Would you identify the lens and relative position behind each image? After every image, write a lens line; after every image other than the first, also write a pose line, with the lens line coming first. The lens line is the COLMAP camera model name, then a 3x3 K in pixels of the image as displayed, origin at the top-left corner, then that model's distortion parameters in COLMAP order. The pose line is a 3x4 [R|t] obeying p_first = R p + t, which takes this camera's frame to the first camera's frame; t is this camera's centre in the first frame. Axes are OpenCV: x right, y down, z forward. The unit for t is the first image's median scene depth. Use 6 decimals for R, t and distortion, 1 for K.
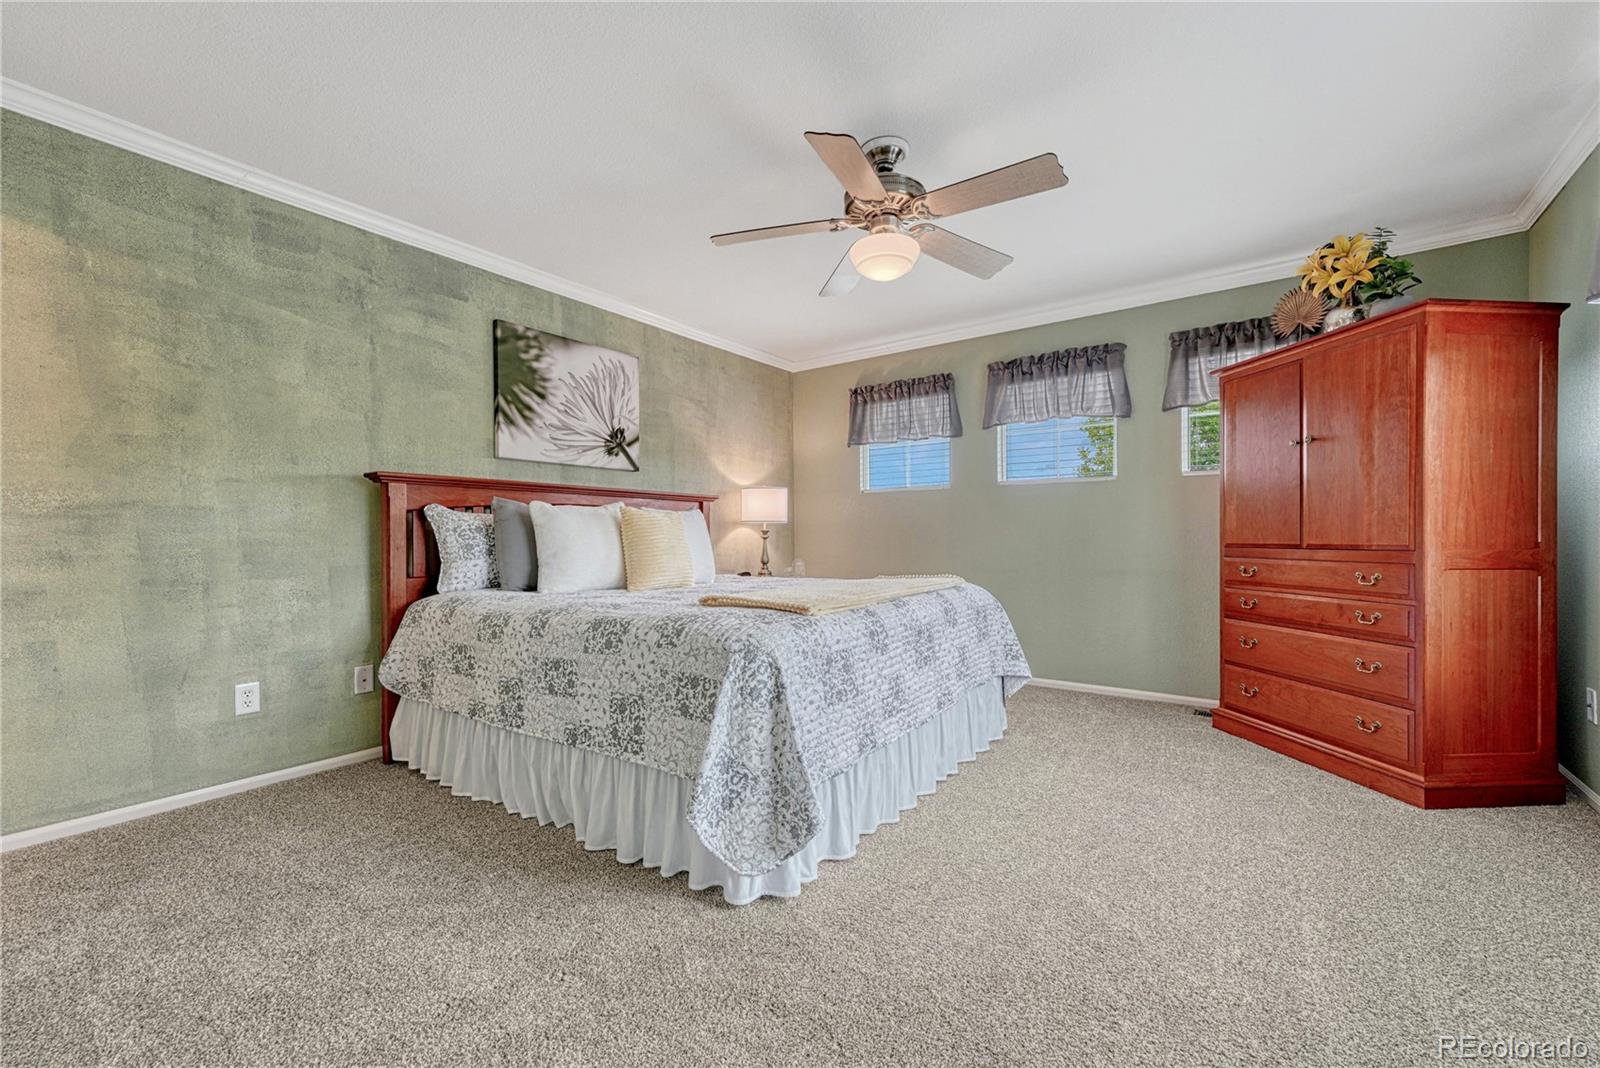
lens RADIAL K [[663.0, 0, 794.9], [0, 663.0, 533.9], [0, 0, 1]] dist [0.013948, 0.000067]
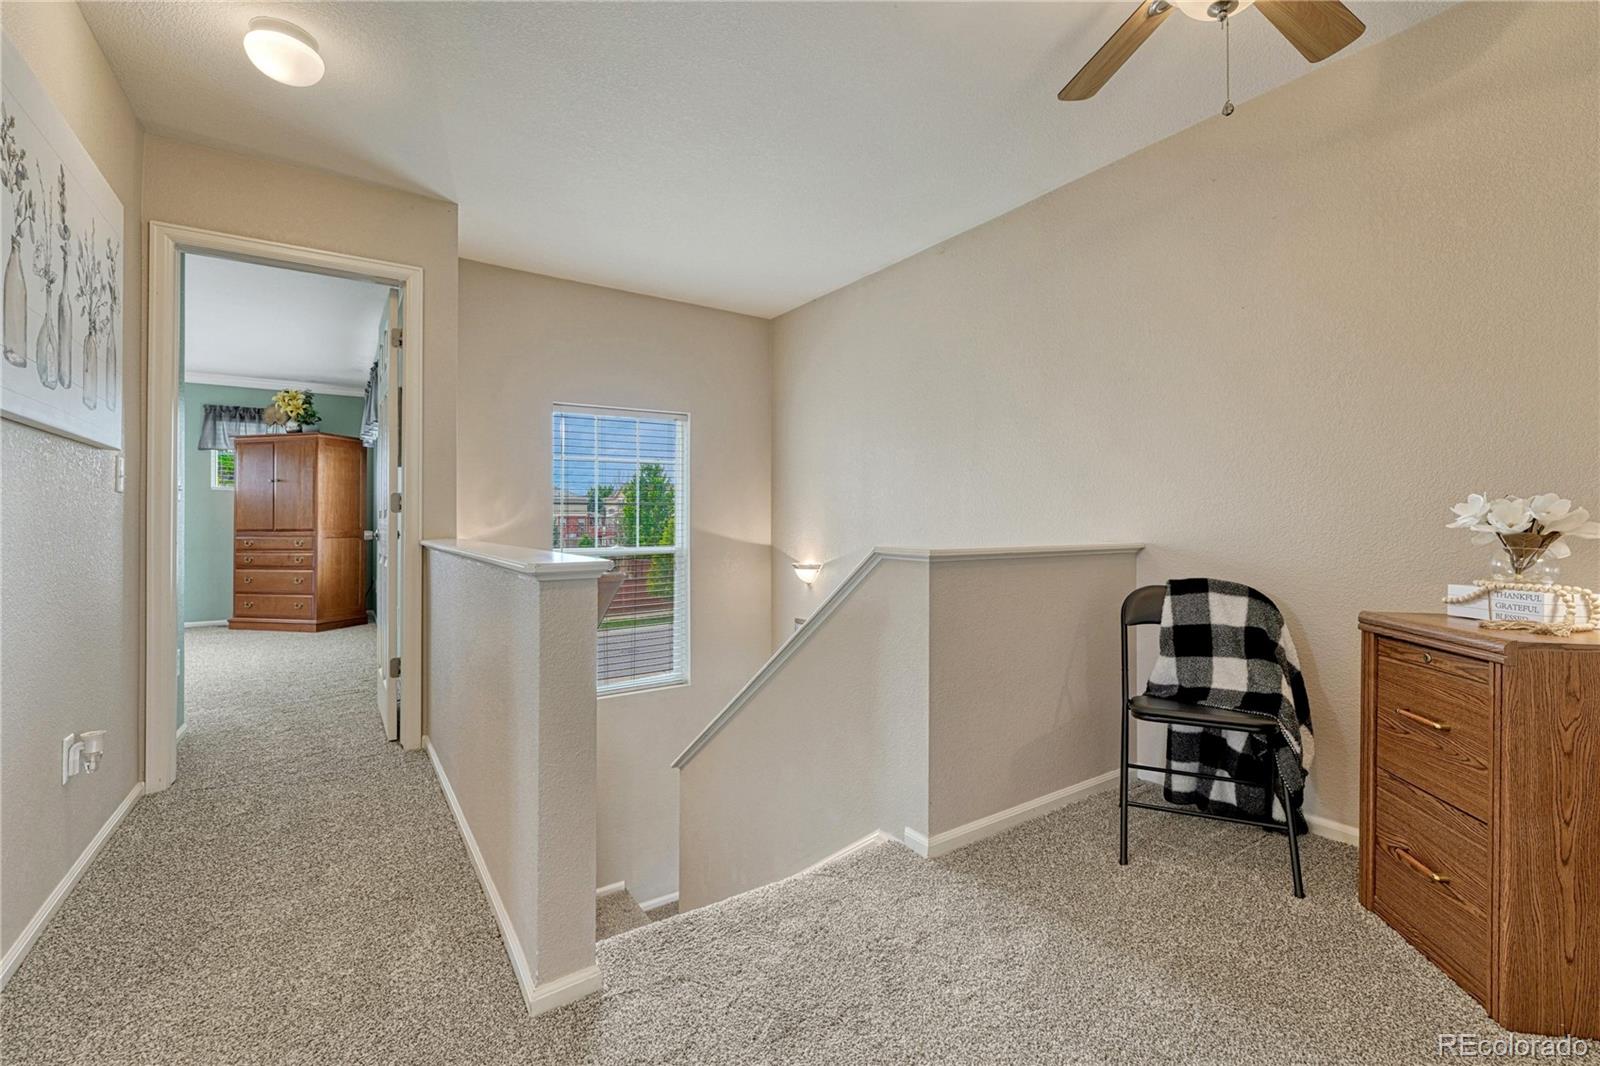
lens RADIAL K [[686.6, 0, 797.4], [0, 686.6, 517.7], [0, 0, 1]] dist [-0.002069, -0.000157]
pose [[0.335796, 0.011592, 0.941863, -0.672808], [0.002839, 0.999907, -0.013319, 0.011941], [-0.941930, 0.007146, 0.335732, -1.188951]]
